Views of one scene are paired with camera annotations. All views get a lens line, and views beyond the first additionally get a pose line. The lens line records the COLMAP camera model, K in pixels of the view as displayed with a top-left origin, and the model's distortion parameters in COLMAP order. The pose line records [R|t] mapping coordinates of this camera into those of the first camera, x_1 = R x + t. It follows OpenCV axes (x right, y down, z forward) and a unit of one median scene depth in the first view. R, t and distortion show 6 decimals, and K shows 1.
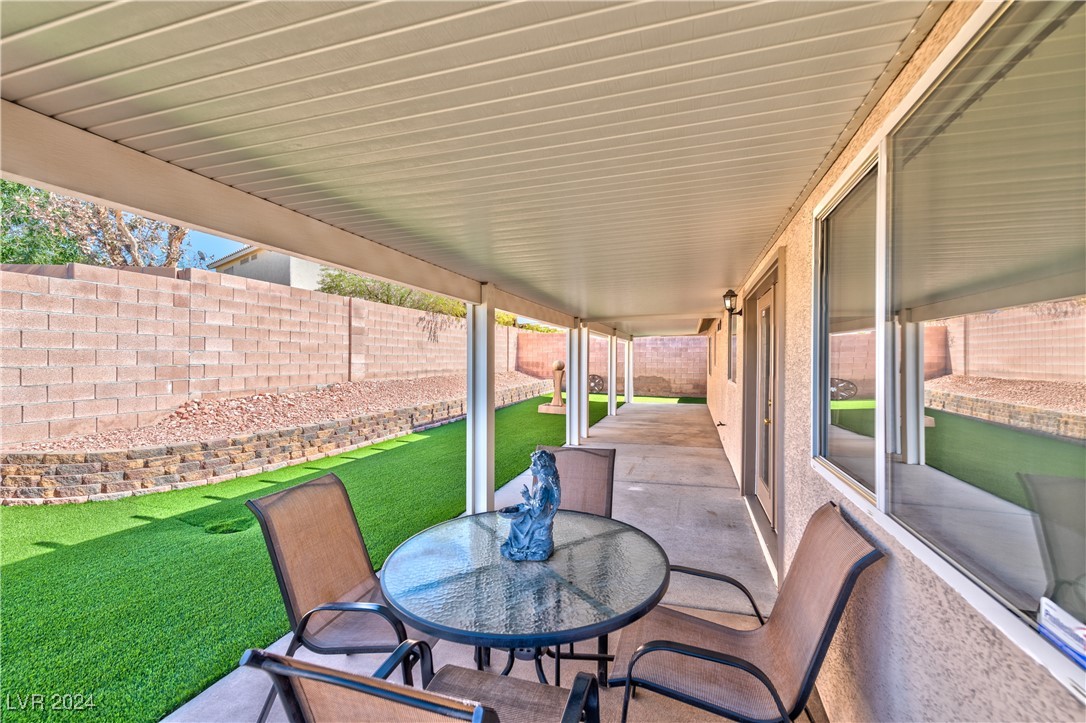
lens RADIAL K [[428.4, 0, 544.8], [0, 428.4, 361.1], [0, 0, 1]] dist [0.012331, -0.002019]
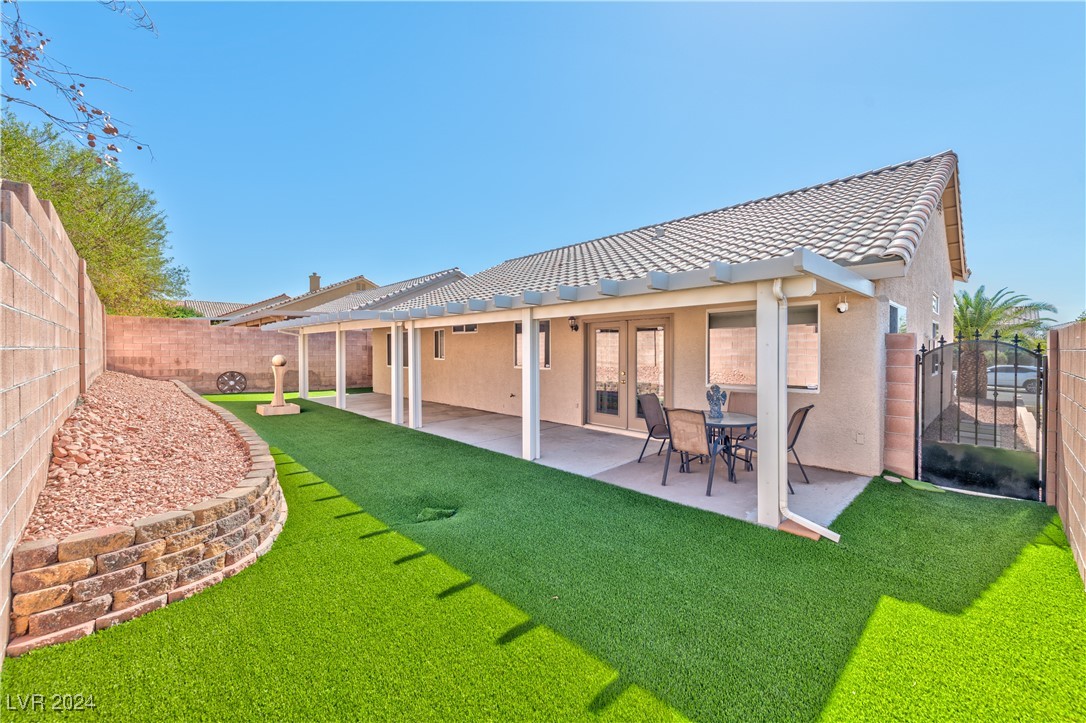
lens RADIAL K [[428.4, 0, 548.7], [0, 428.4, 356.8], [0, 0, 1]] dist [0.012331, -0.002019]
pose [[0.493009, -0.014314, 0.869906, -0.312709], [0.004630, 0.999894, 0.013829, -0.005092], [-0.870012, -0.002790, 0.493023, 0.047534]]
